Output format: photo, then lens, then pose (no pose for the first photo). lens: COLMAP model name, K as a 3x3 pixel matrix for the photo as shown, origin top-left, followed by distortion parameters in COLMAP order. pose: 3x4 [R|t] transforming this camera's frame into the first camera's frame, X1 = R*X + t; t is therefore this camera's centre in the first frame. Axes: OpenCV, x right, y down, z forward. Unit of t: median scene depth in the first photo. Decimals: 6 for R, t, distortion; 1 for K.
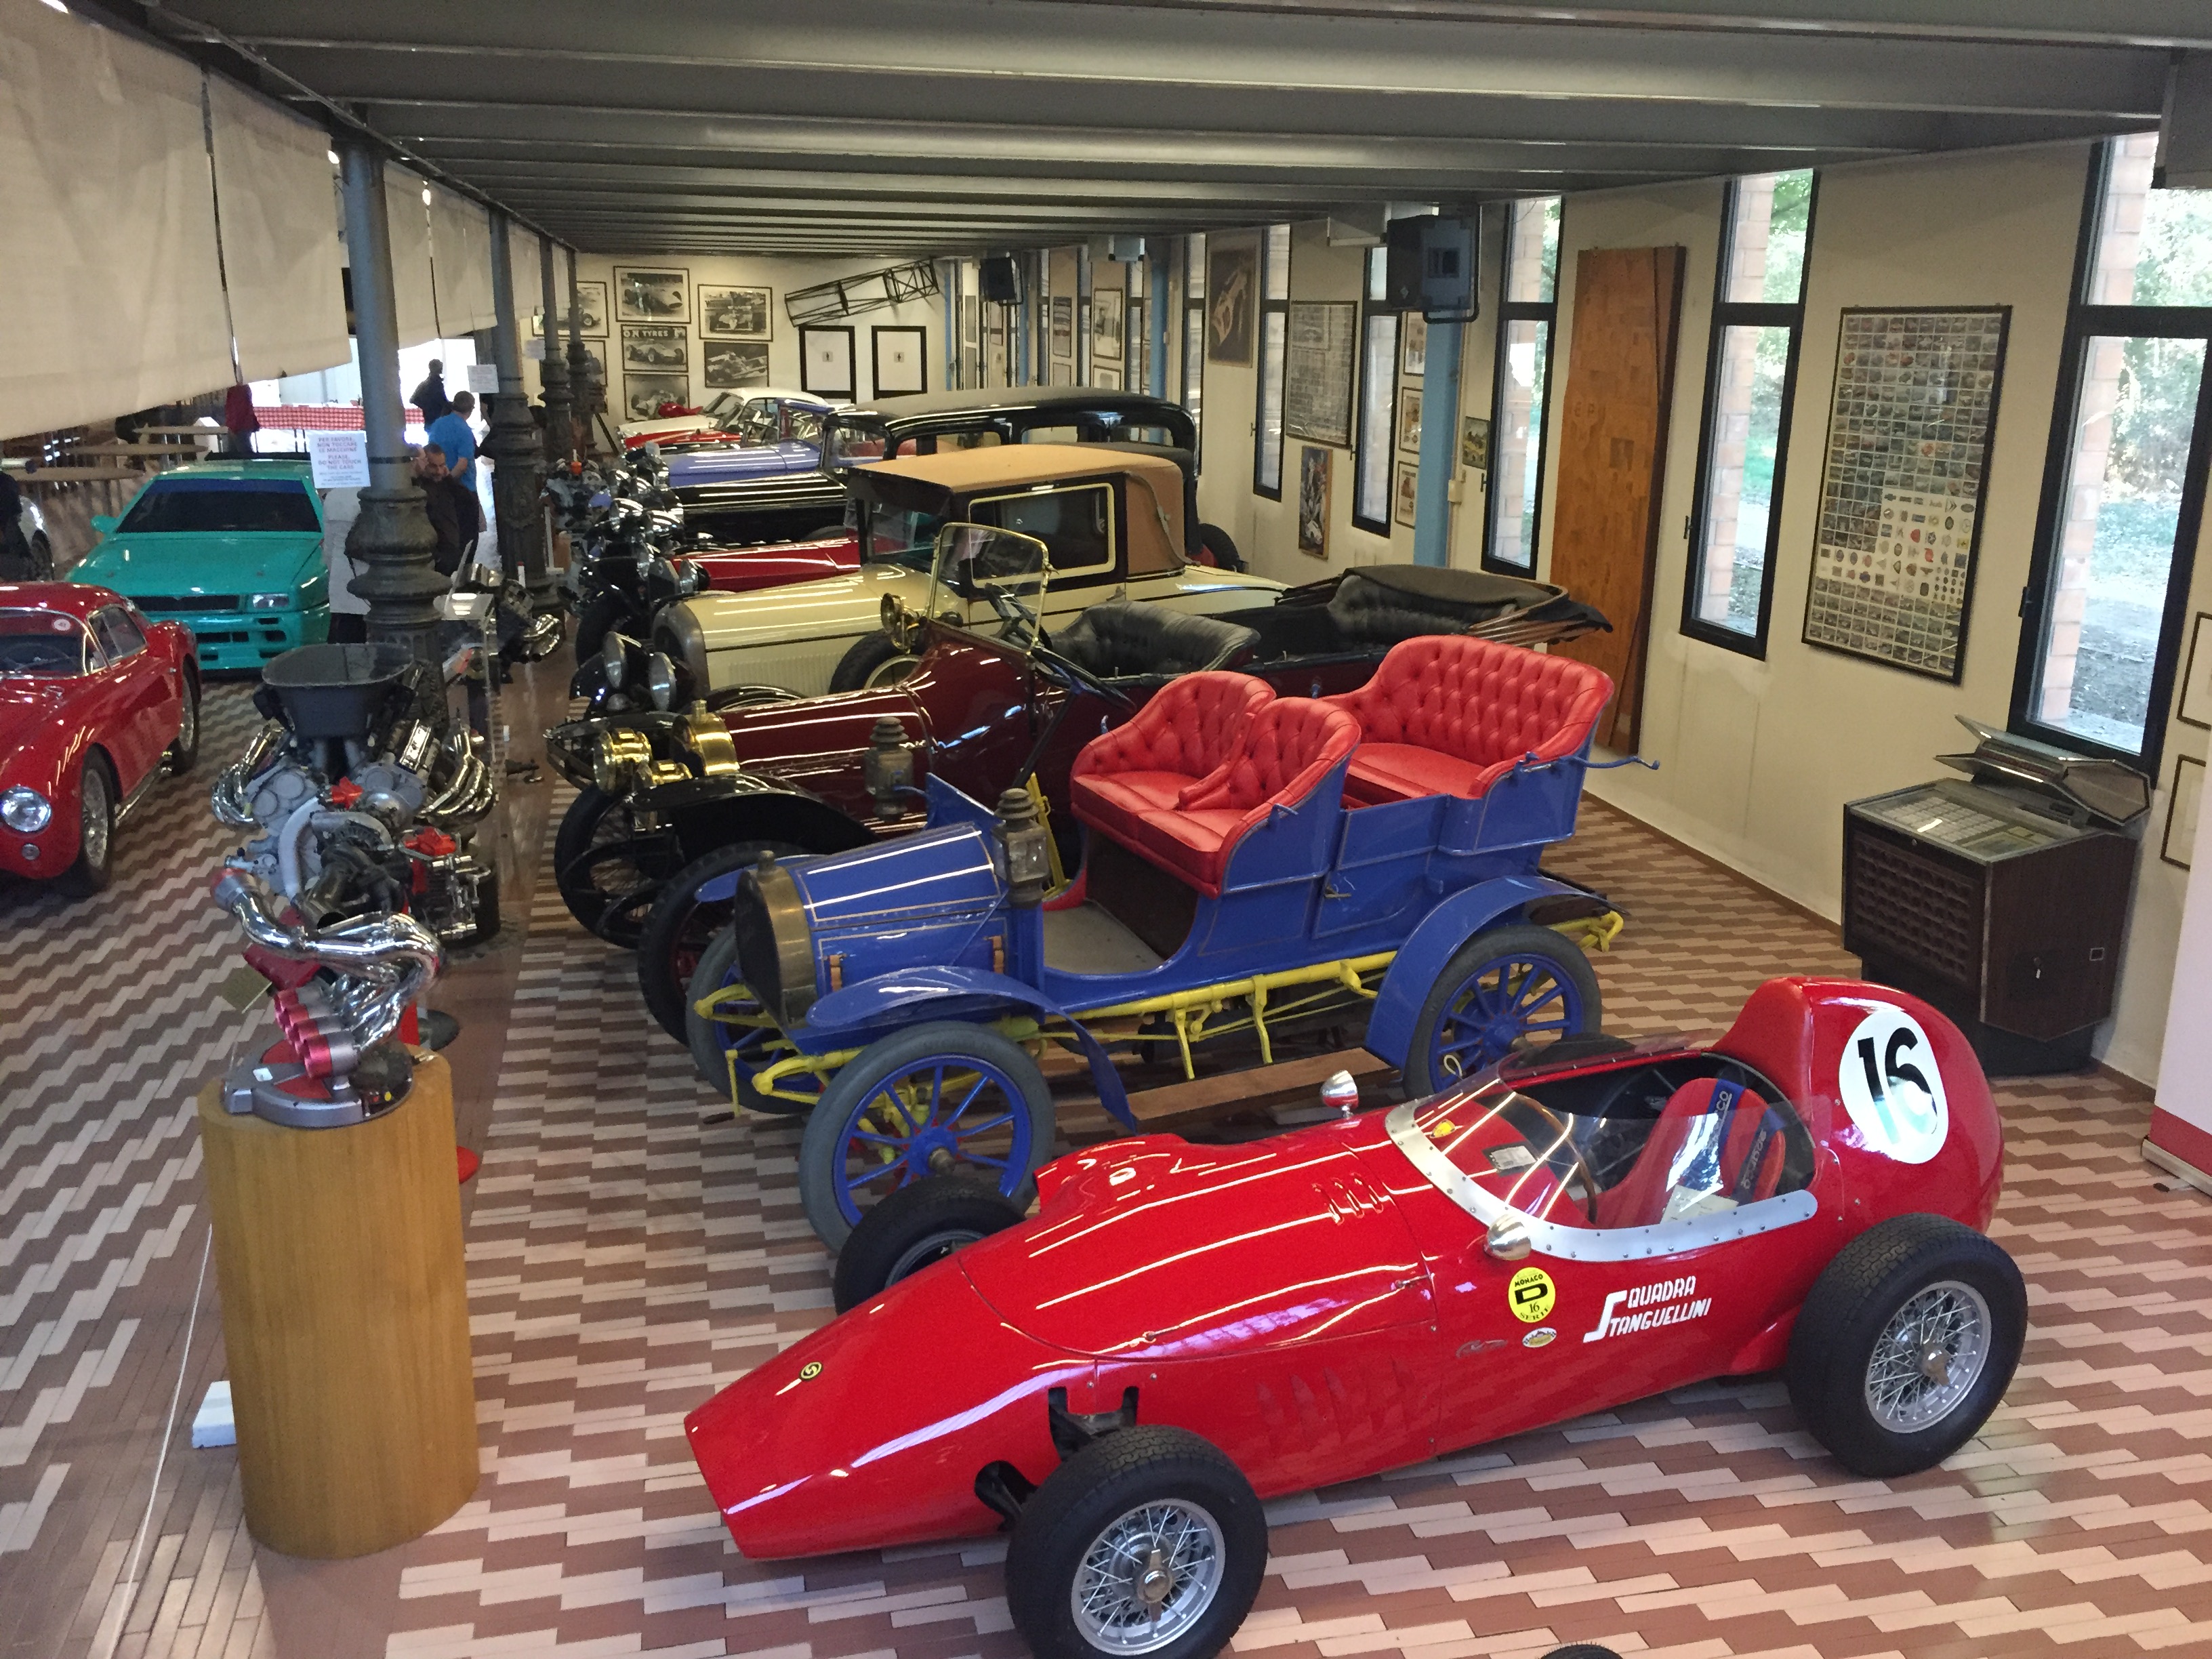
lens RADIAL K [[1878.4, 0, 1099.9], [0, 1878.4, 826.4], [0, 0, 1]] dist [0.078634, -0.105776]
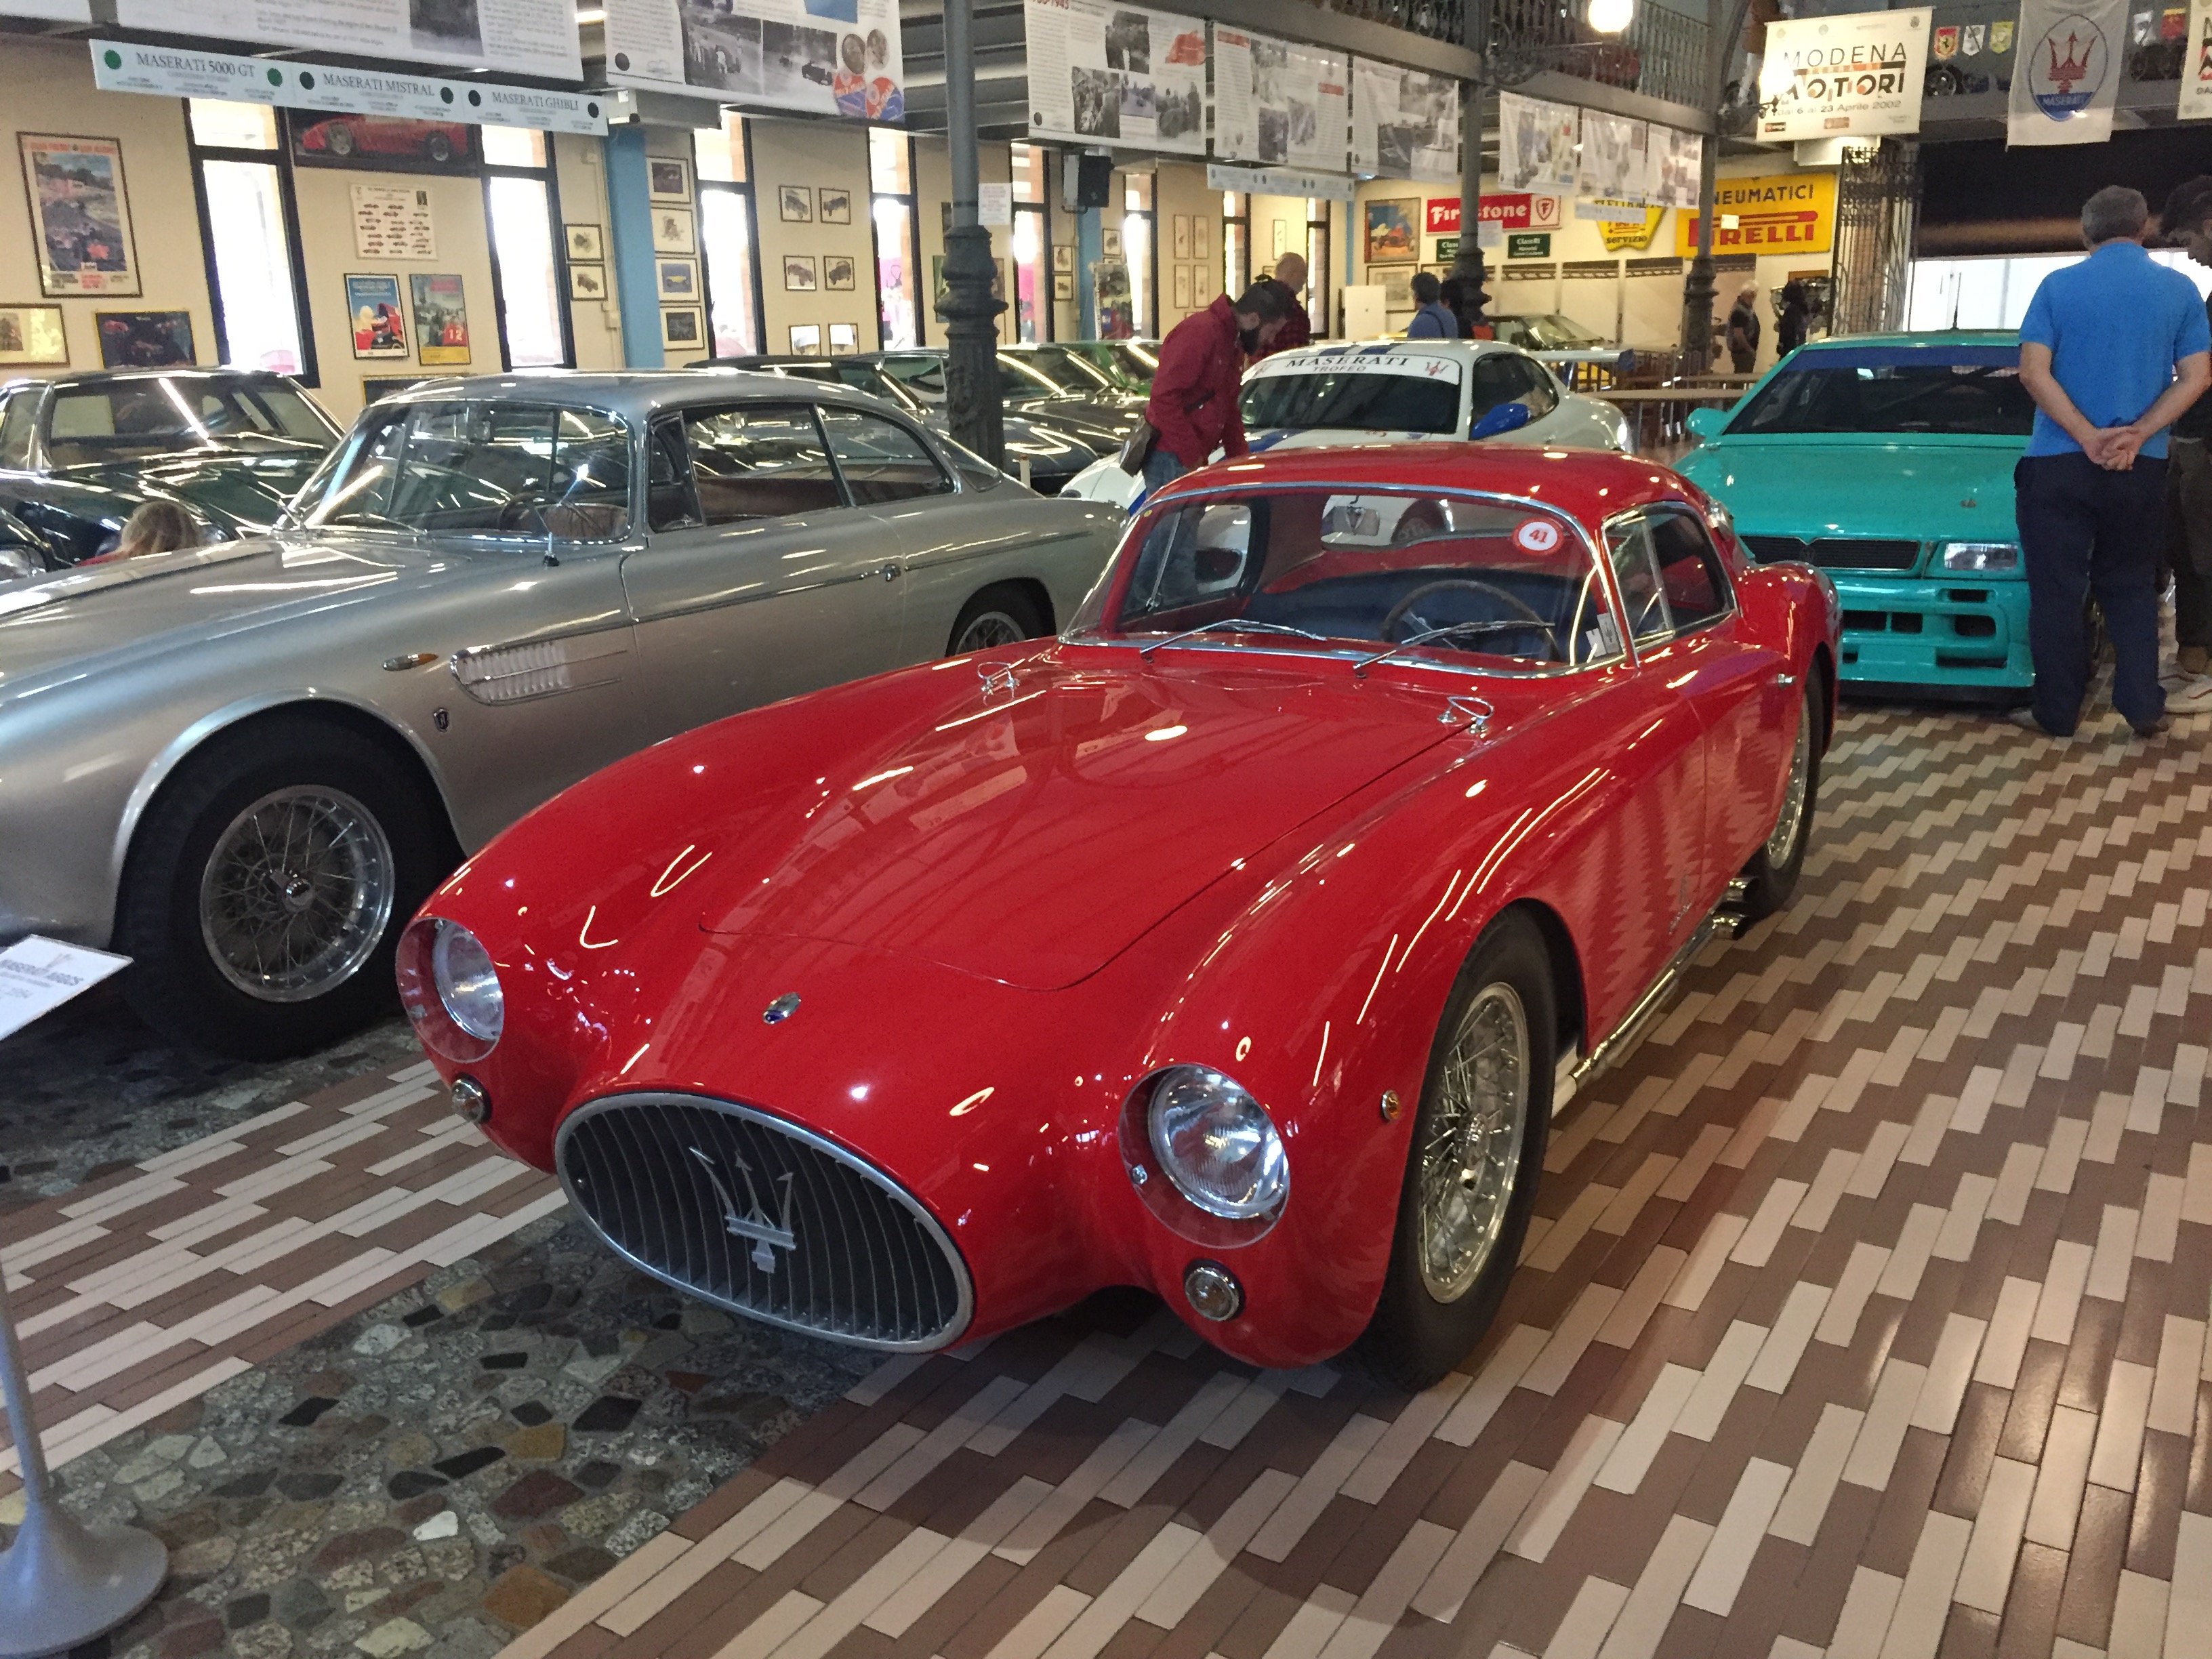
lens RADIAL K [[1878.4, 0, 1098.0], [0, 1878.4, 835.8], [0, 0, 1]] dist [0.078634, -0.105776]
pose [[0.704270, 0.154260, -0.692970, -0.100803], [-0.155581, 0.985916, 0.061353, -0.016822], [0.692675, 0.064604, 0.718351, 0.201778]]
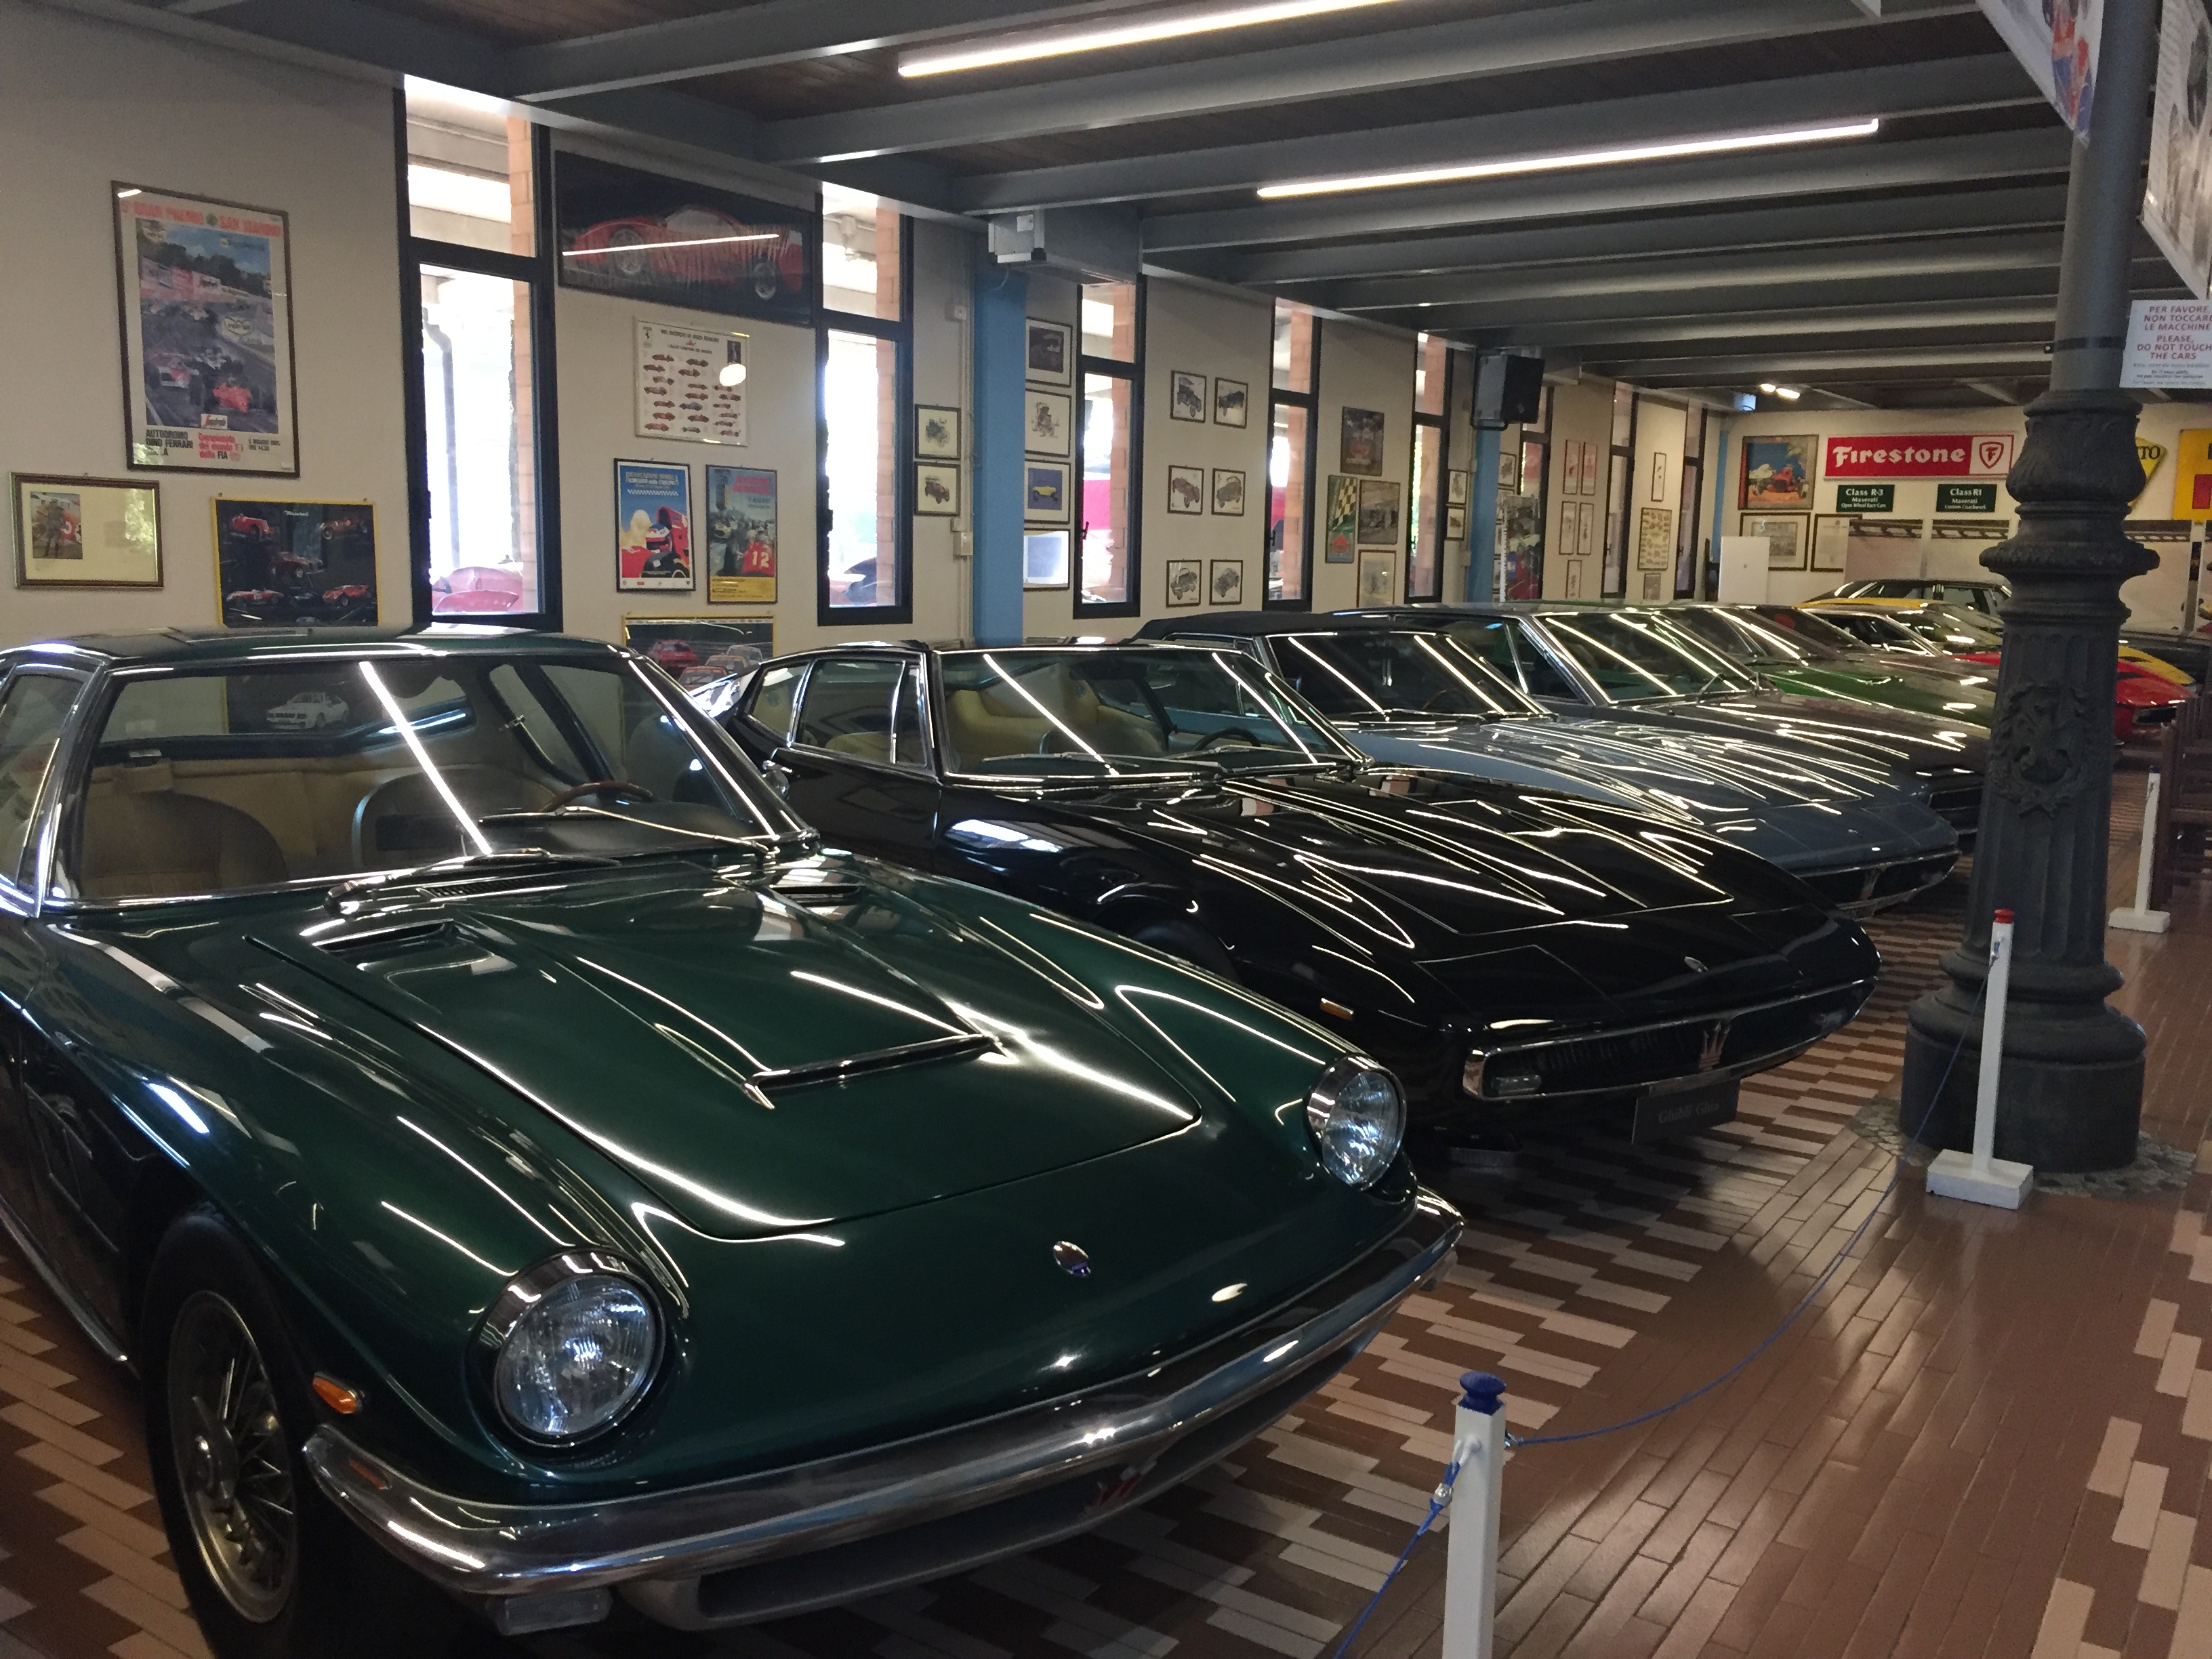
lens RADIAL K [[1878.4, 0, 1098.7], [0, 1878.4, 836.8], [0, 0, 1]] dist [0.078634, -0.105776]
pose [[0.678399, 0.106530, -0.726930, -0.293579], [-0.205372, 0.977486, -0.048413, -0.038132], [0.705406, 0.182134, 0.685003, 0.259591]]
